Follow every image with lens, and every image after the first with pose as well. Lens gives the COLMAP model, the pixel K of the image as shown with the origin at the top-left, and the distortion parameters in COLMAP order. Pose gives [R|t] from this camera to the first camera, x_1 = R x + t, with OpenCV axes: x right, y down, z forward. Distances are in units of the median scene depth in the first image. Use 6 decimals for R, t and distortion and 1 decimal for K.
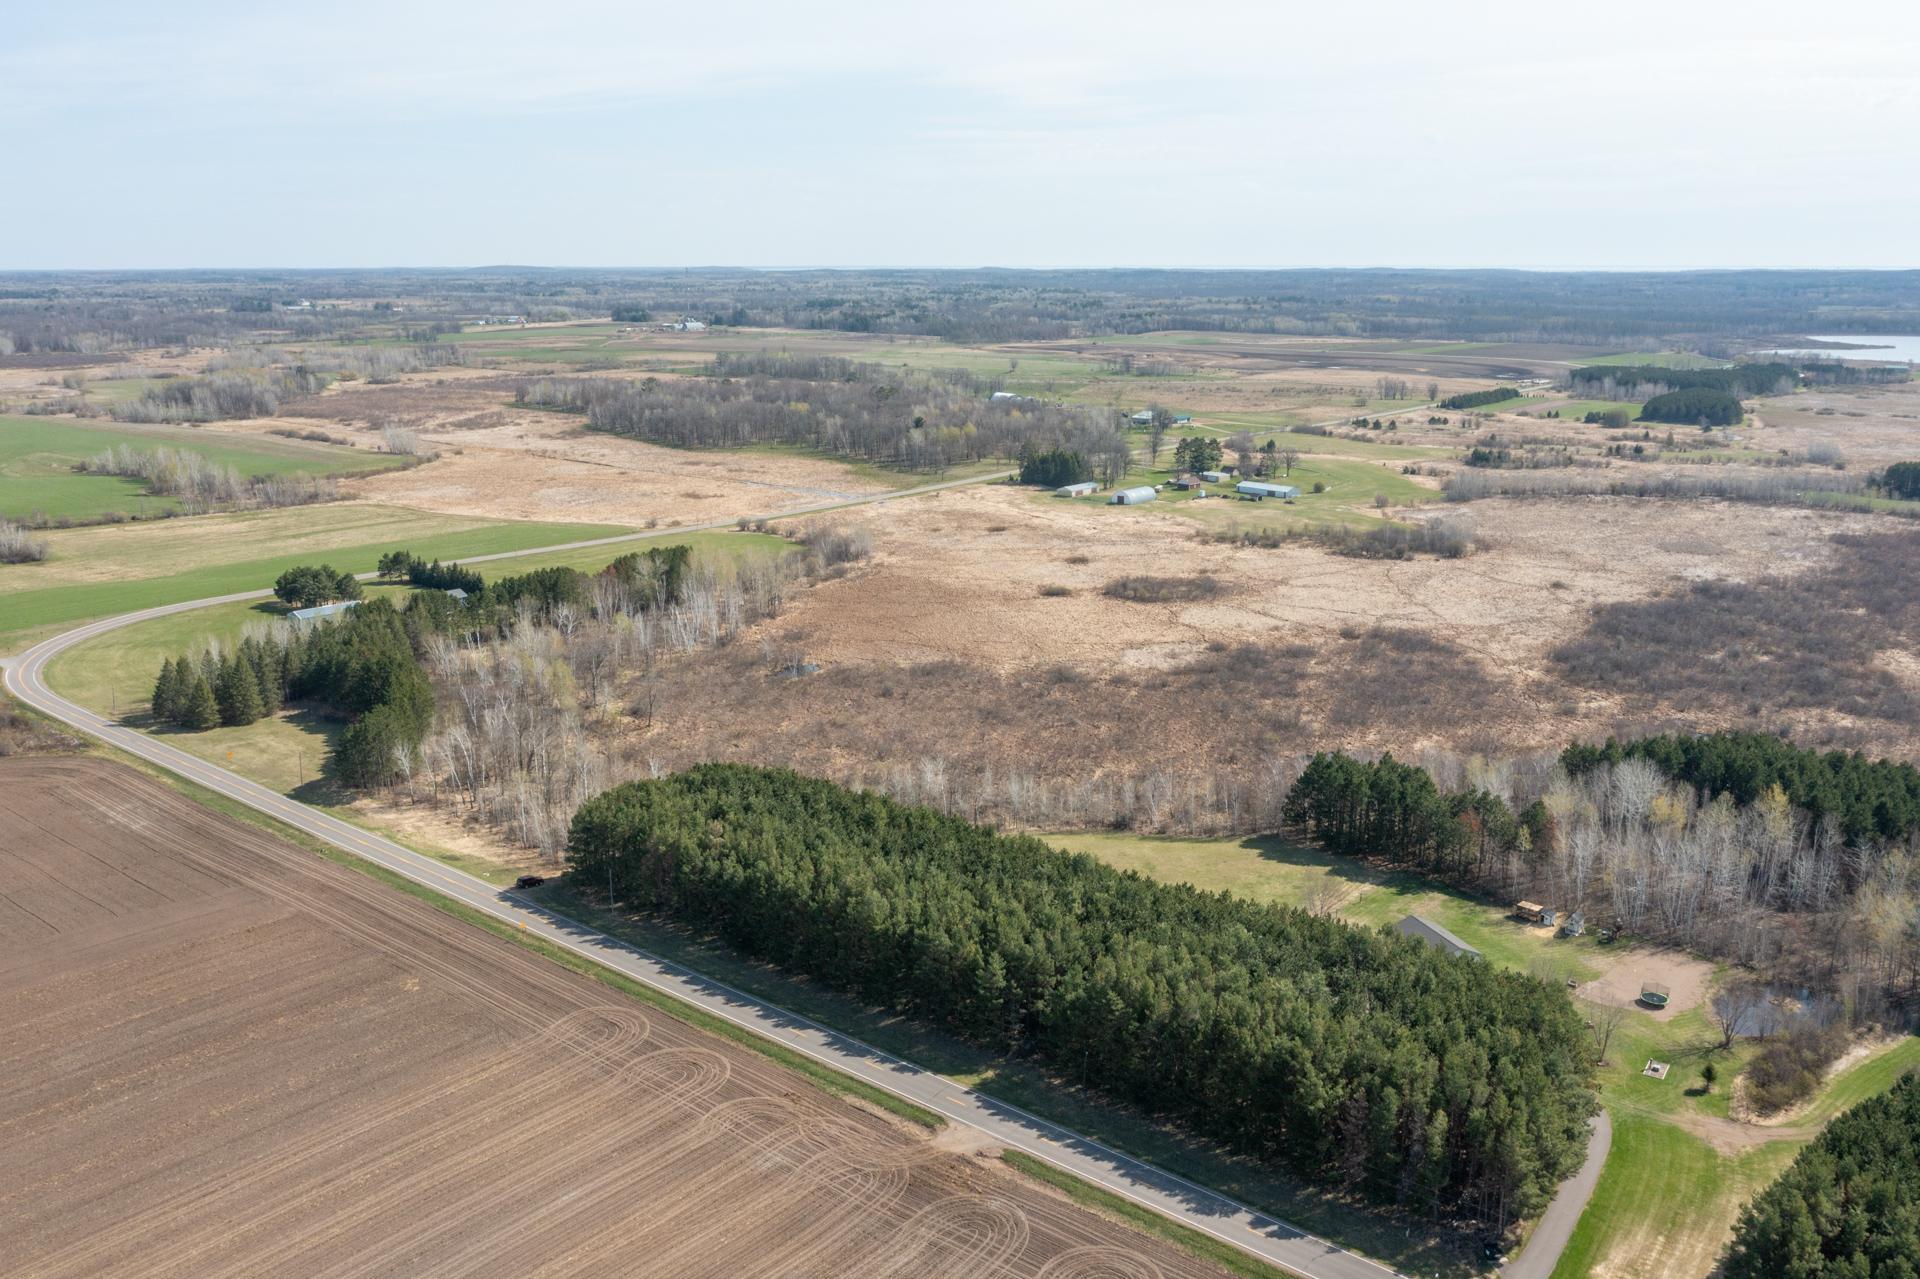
lens RADIAL K [[1534.7, 0, 956.1], [0, 1534.7, 639.2], [0, 0, 1]] dist [-0.016401, 0.006844]
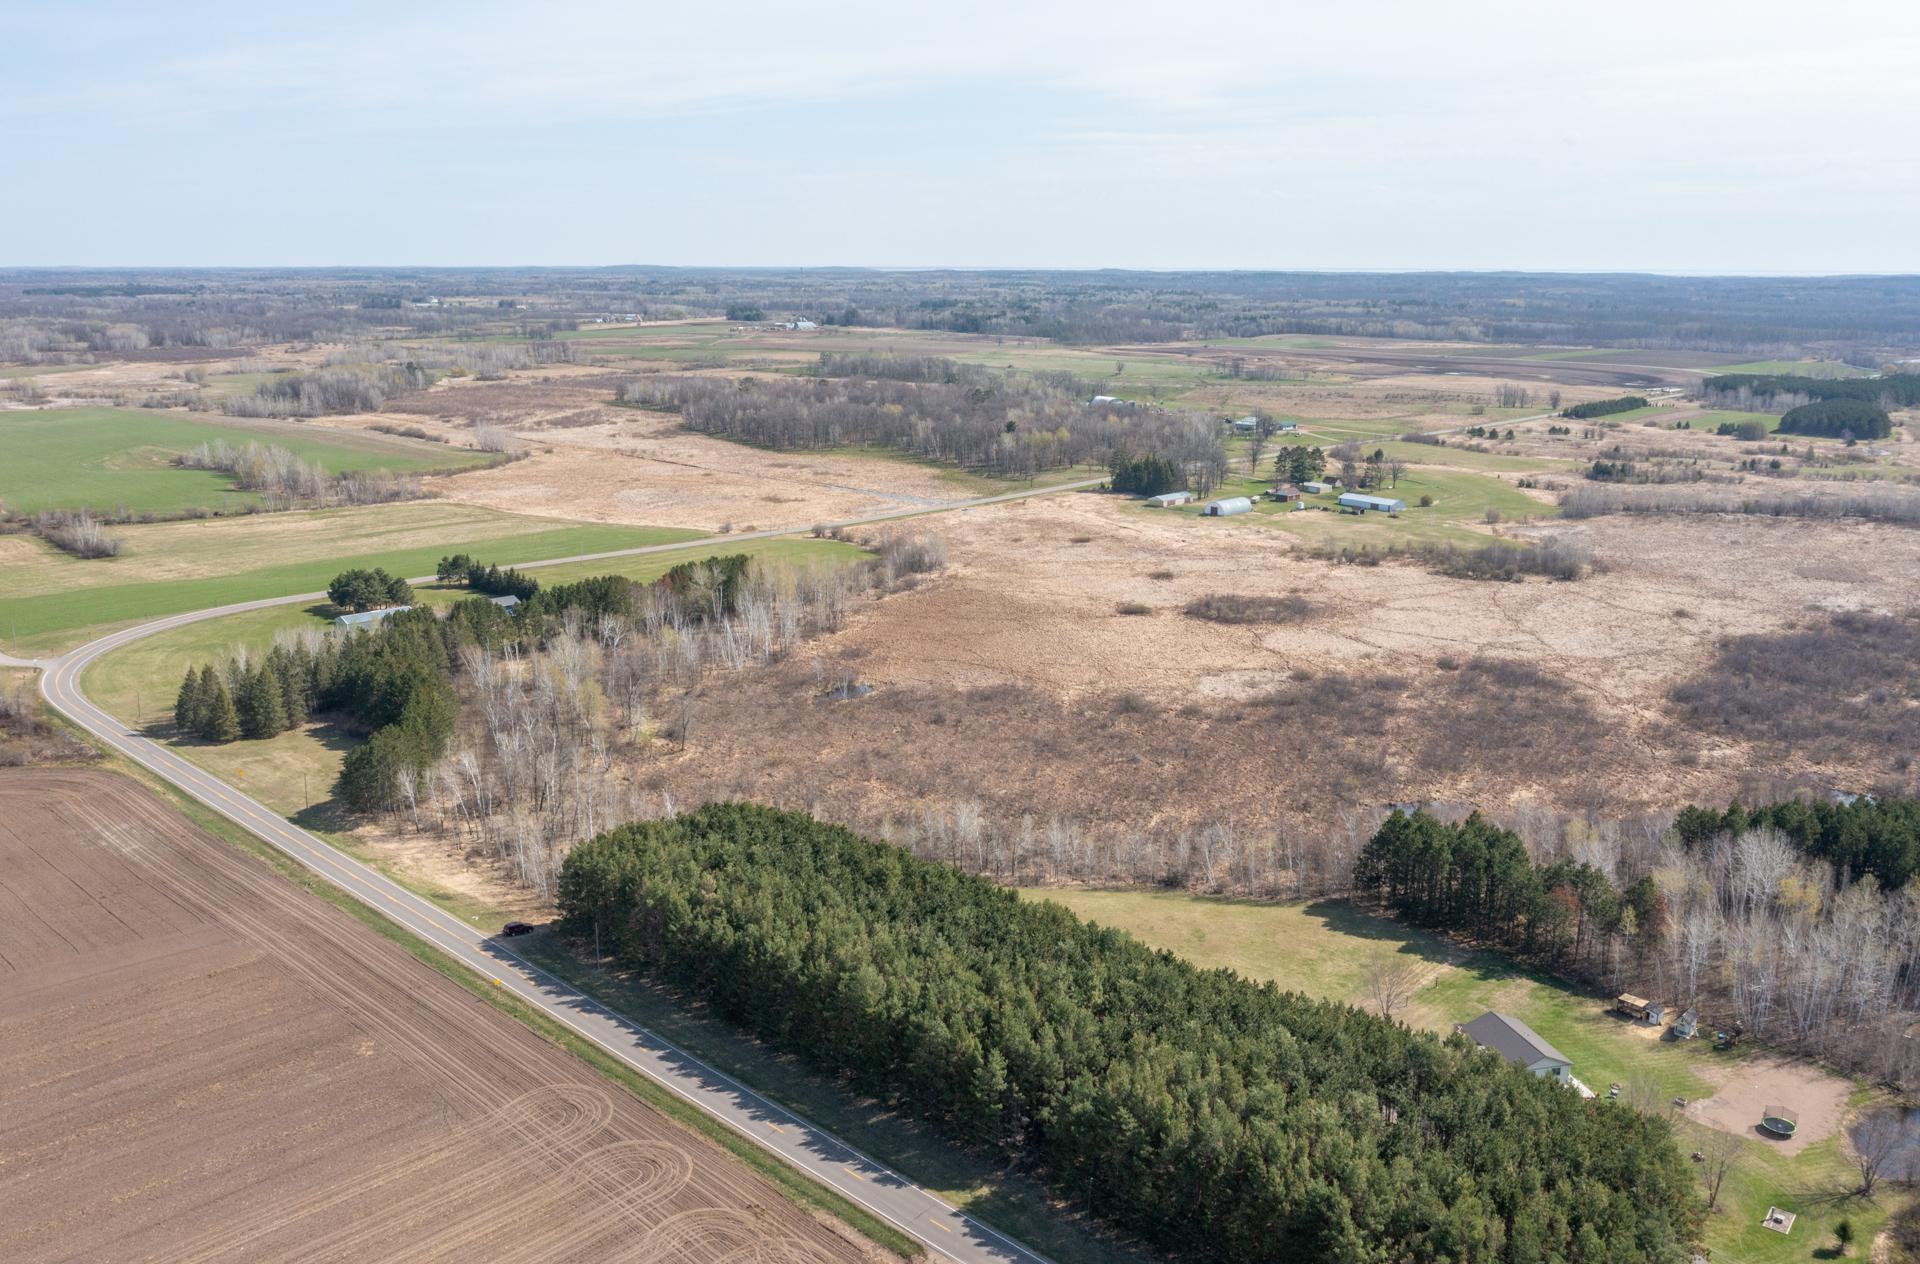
lens RADIAL K [[1526.5, 0, 960.0], [0, 1526.5, 632.0], [0, 0, 1]] dist [-0.015641, 0.006976]
pose [[0.997238, 0.021362, -0.071135, 0.032329], [-0.021649, 0.999760, -0.003269, -0.015350], [0.071048, 0.004800, 0.997461, 0.070386]]
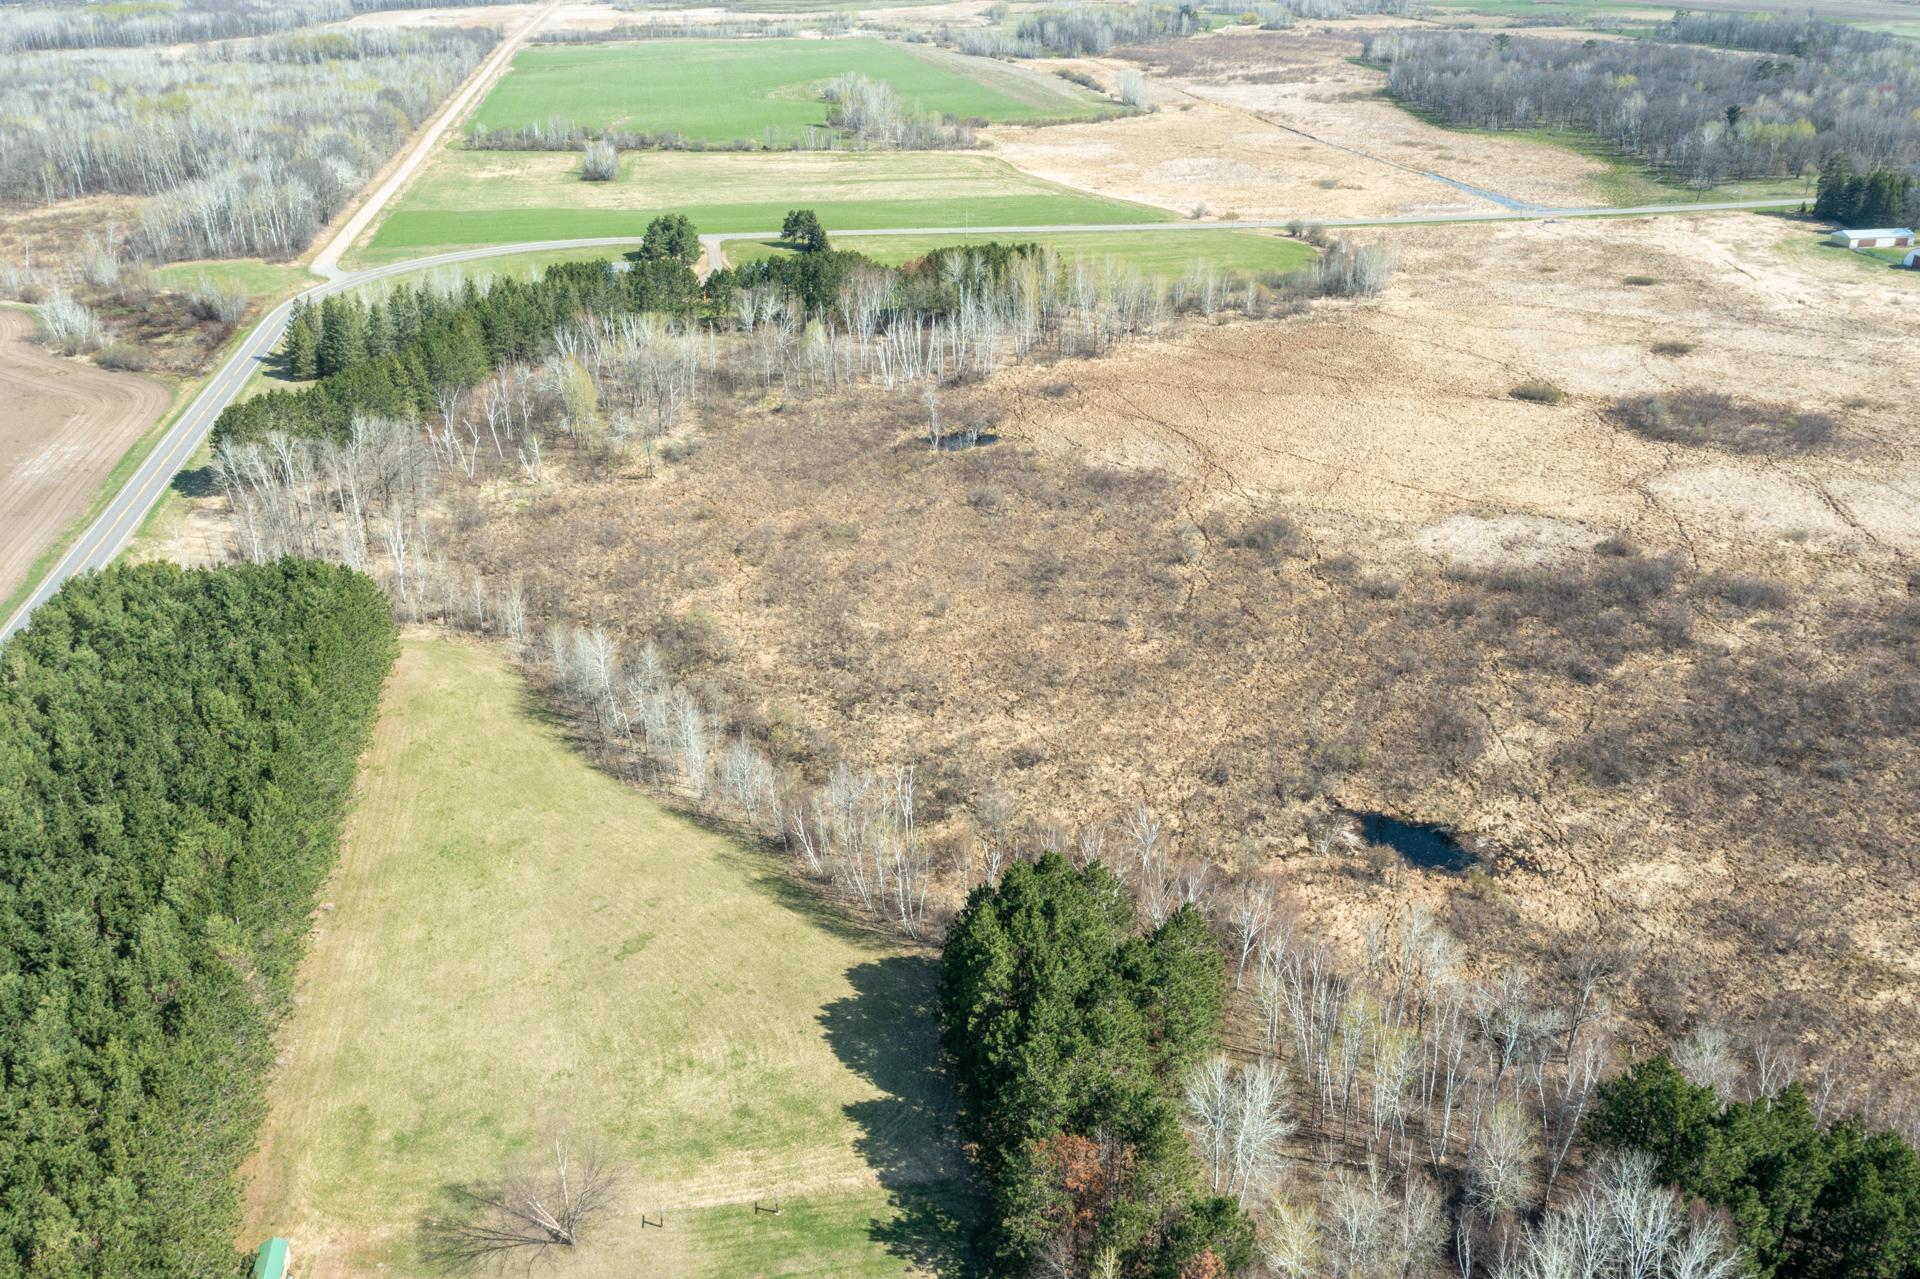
lens RADIAL K [[1519.4, 0, 954.6], [0, 1519.4, 638.2], [0, 0, 1]] dist [-0.018387, 0.010088]
pose [[0.773934, 0.273272, -0.571269, 0.338414], [-0.148942, 0.955343, 0.255216, -0.074901], [0.615502, -0.112435, 0.780074, 0.458711]]
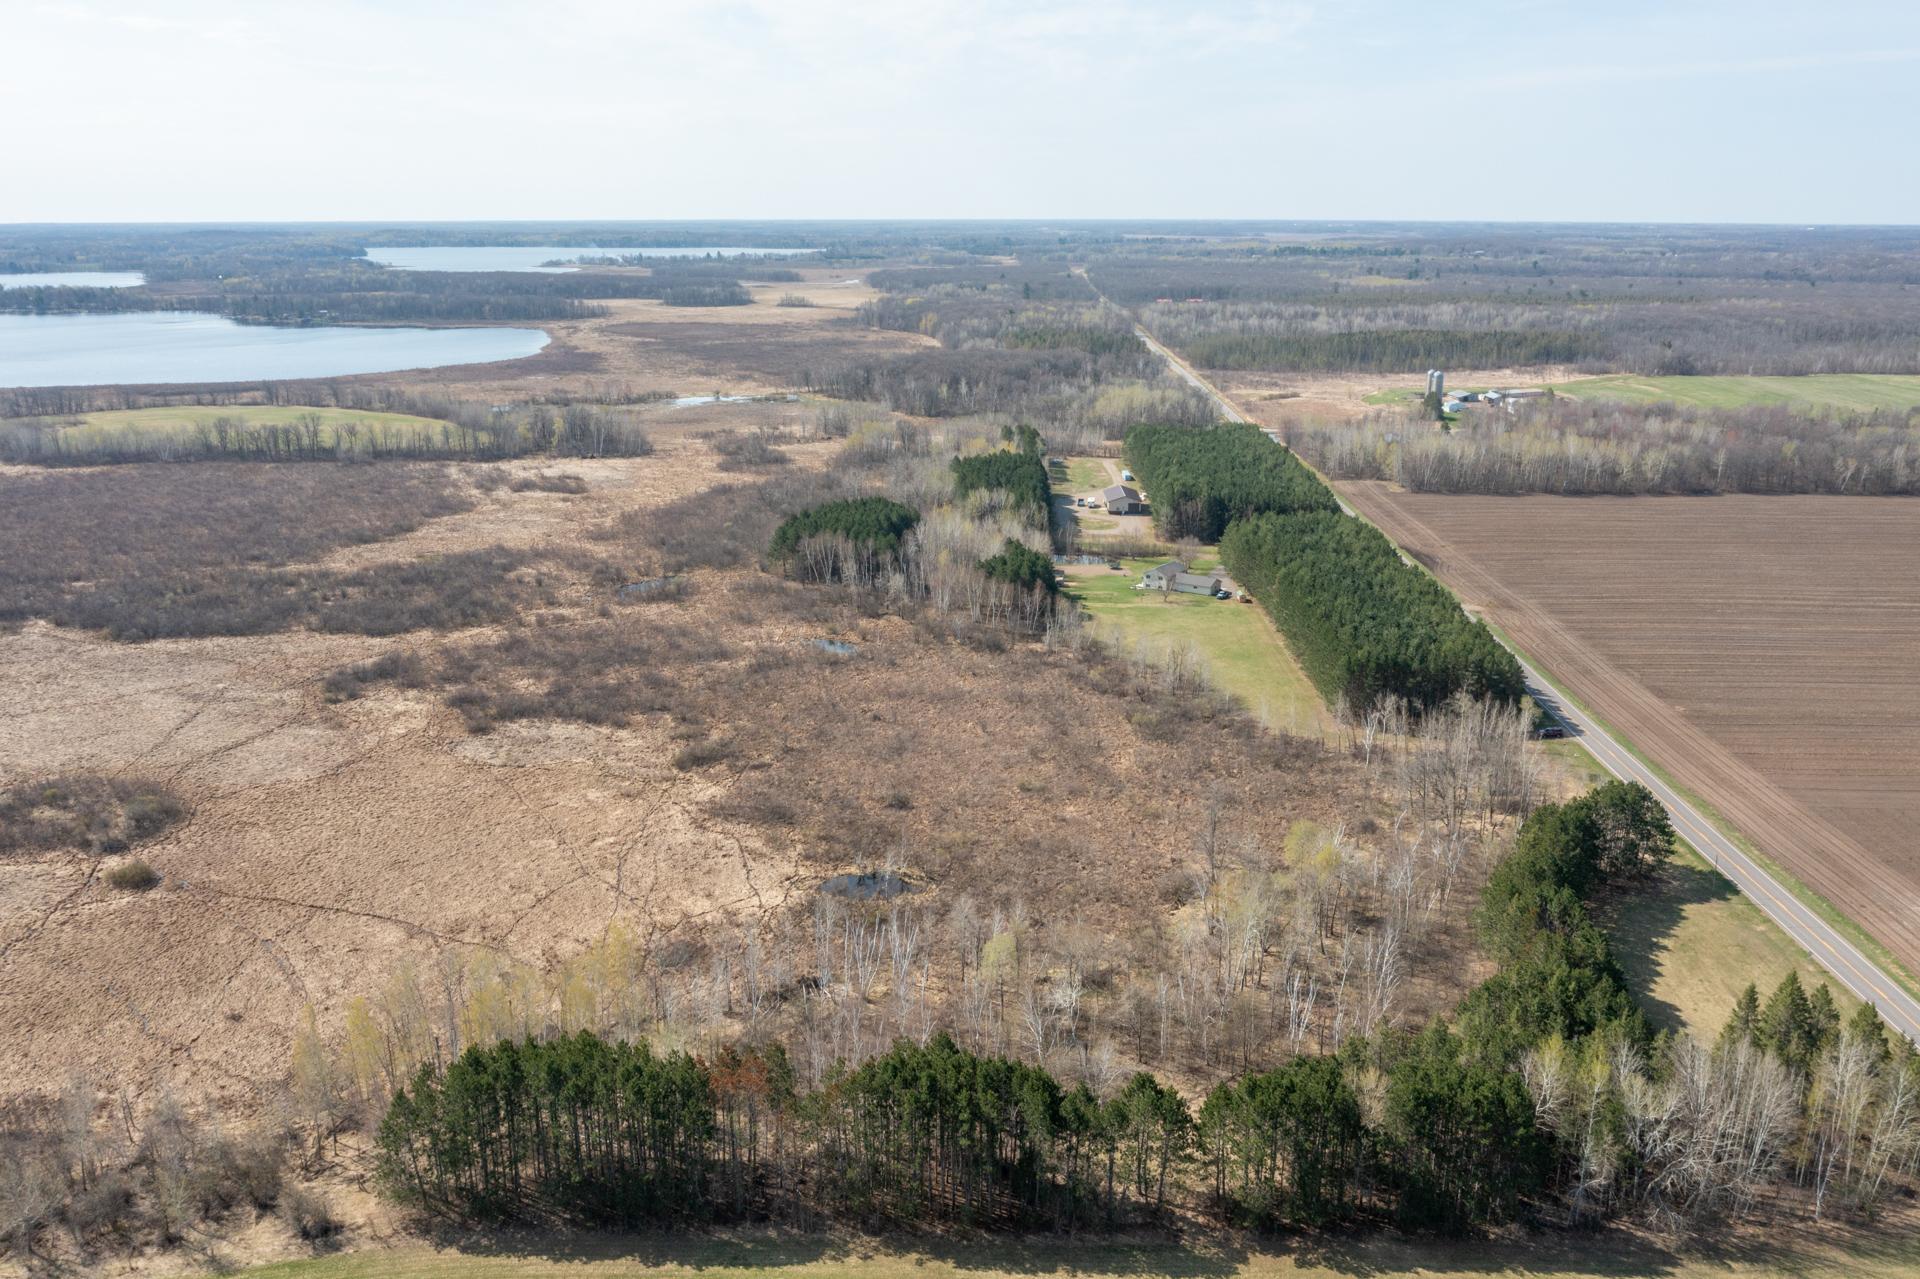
lens RADIAL K [[1534.7, 0, 956.1], [0, 1534.7, 639.2], [0, 0, 1]] dist [-0.016401, 0.006844]
pose [[-0.605701, -0.211205, 0.767150, -0.608810], [0.193423, 0.896127, 0.399430, -0.324551], [-0.771825, 0.390319, -0.501933, 1.305791]]
